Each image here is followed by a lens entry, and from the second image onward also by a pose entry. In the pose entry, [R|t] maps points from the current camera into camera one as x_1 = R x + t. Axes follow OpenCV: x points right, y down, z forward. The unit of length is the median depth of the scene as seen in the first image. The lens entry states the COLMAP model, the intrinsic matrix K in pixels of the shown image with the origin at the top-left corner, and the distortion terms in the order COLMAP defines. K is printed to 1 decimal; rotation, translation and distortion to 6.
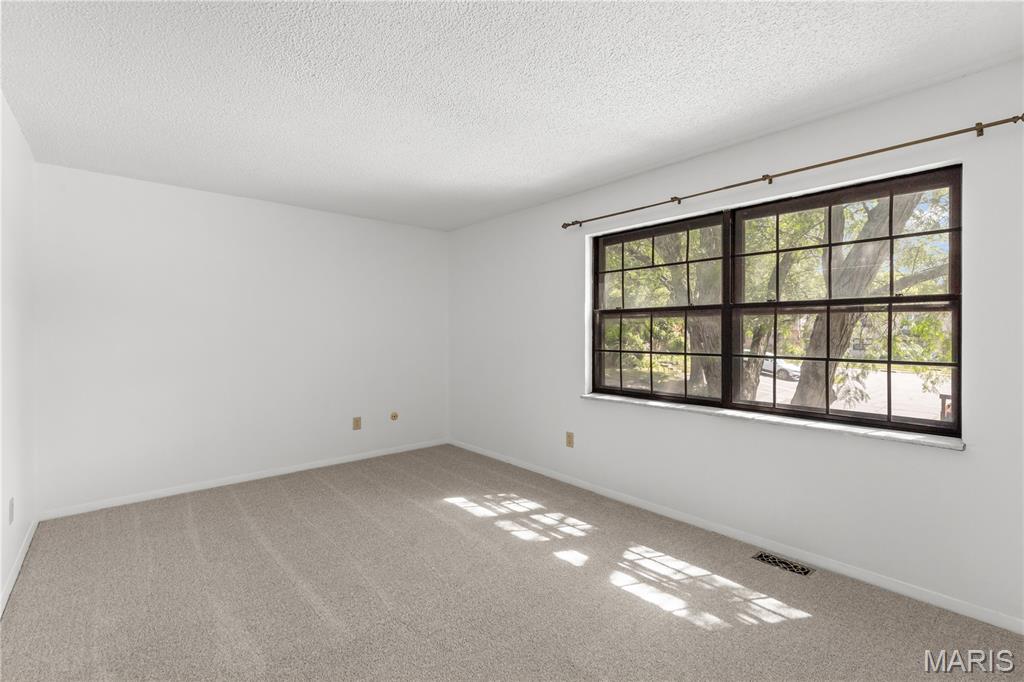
lens RADIAL K [[465.0, 0, 511.6], [0, 465.0, 332.6], [0, 0, 1]] dist [0.004450, -0.000025]
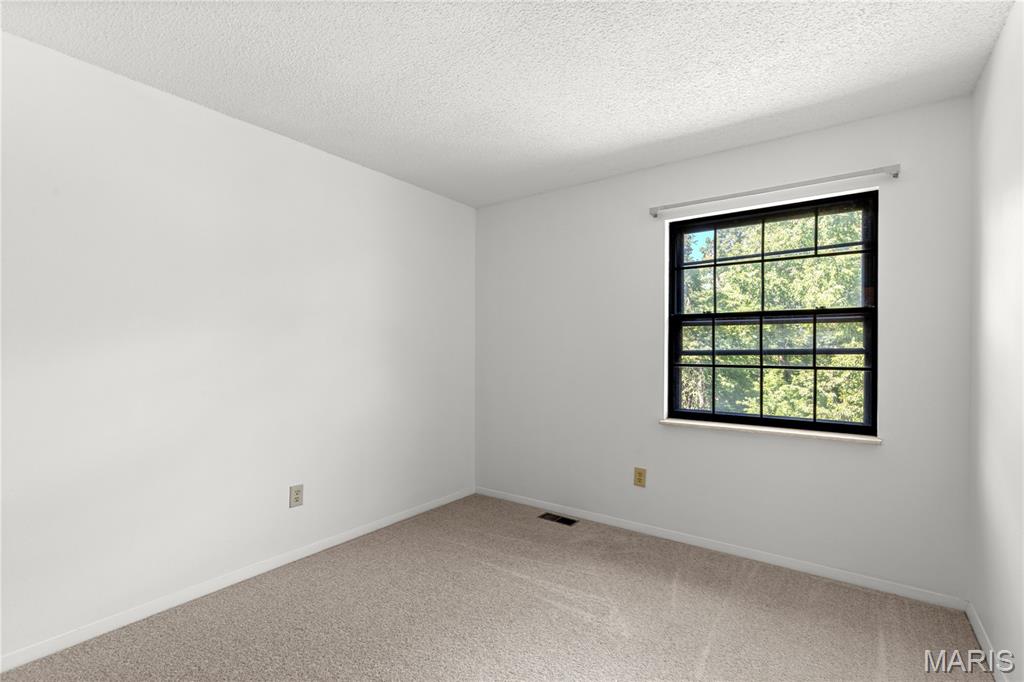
lens RADIAL K [[449.9, 0, 525.2], [0, 449.9, 357.5], [0, 0, 1]] dist [0.012904, 0.000233]
pose [[0.962023, -0.011817, 0.272711, -0.269639], [0.003298, 0.999493, 0.031675, -0.000424], [-0.272947, -0.029573, 0.961574, 0.314841]]
